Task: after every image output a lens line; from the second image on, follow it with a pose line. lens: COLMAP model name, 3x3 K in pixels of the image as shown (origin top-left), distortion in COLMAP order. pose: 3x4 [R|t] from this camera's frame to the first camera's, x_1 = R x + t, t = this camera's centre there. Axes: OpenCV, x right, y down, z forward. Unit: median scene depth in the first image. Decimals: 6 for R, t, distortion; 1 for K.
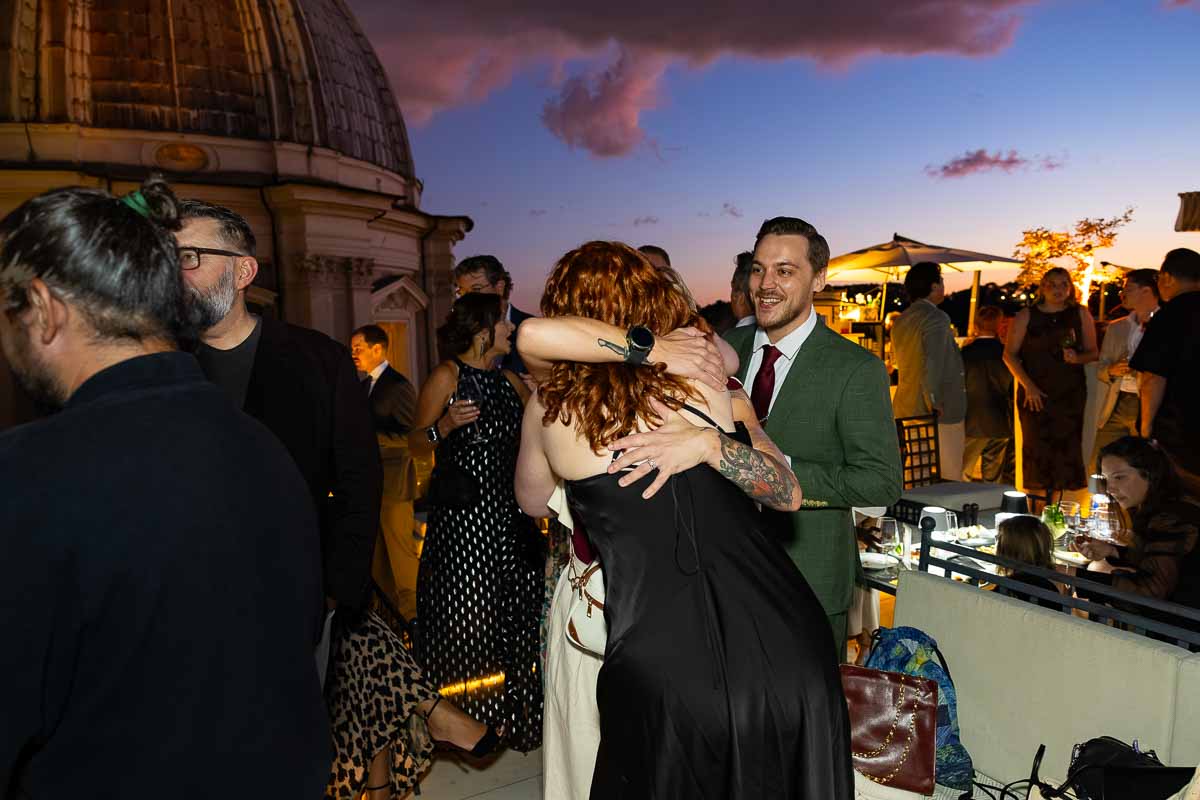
lens RADIAL K [[818.6, 0, 609.5], [0, 818.6, 403.7], [0, 0, 1]] dist [-0.008873, 0.001845]
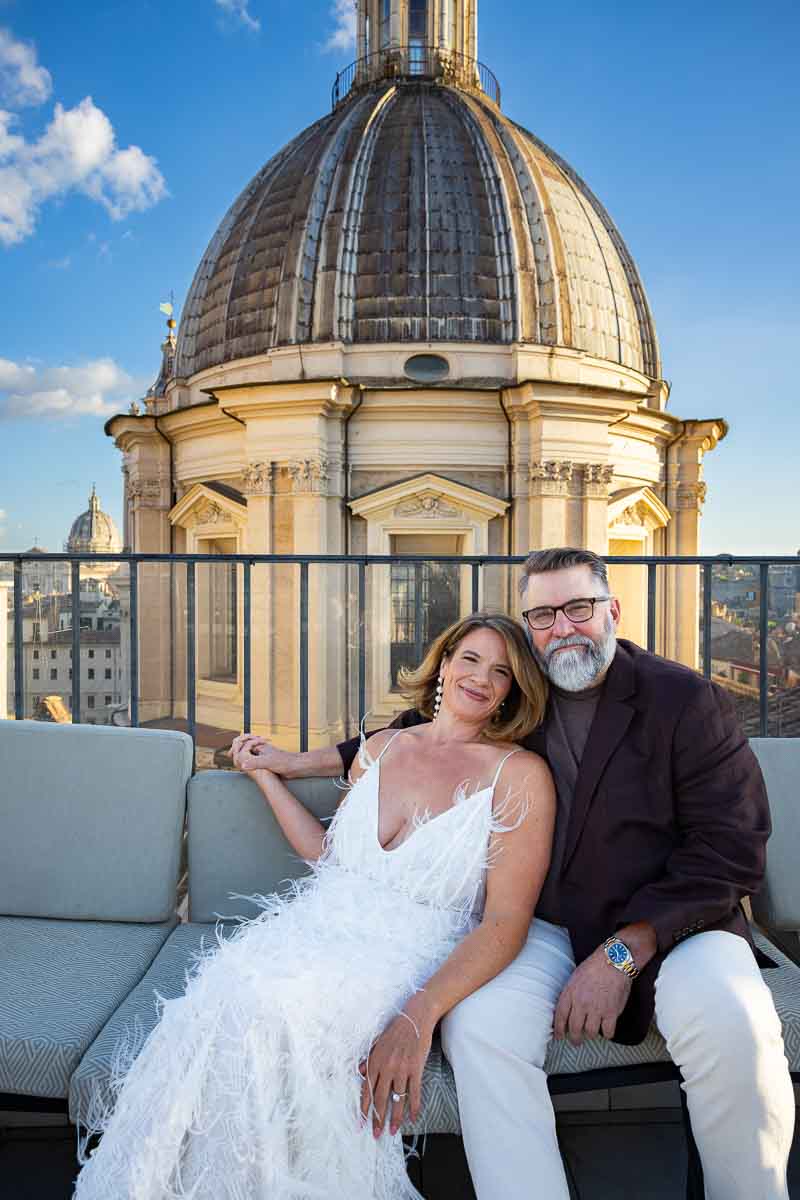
lens RADIAL K [[795.3, 0, 396.8], [0, 795.3, 603.8], [0, 0, 1]] dist [-0.008041, 0.007240]
pose [[0.868283, 0.053612, -0.493163, -0.062927], [-0.075604, 0.996831, -0.024747, 0.012516], [0.490273, 0.058773, 0.869585, 0.154156]]
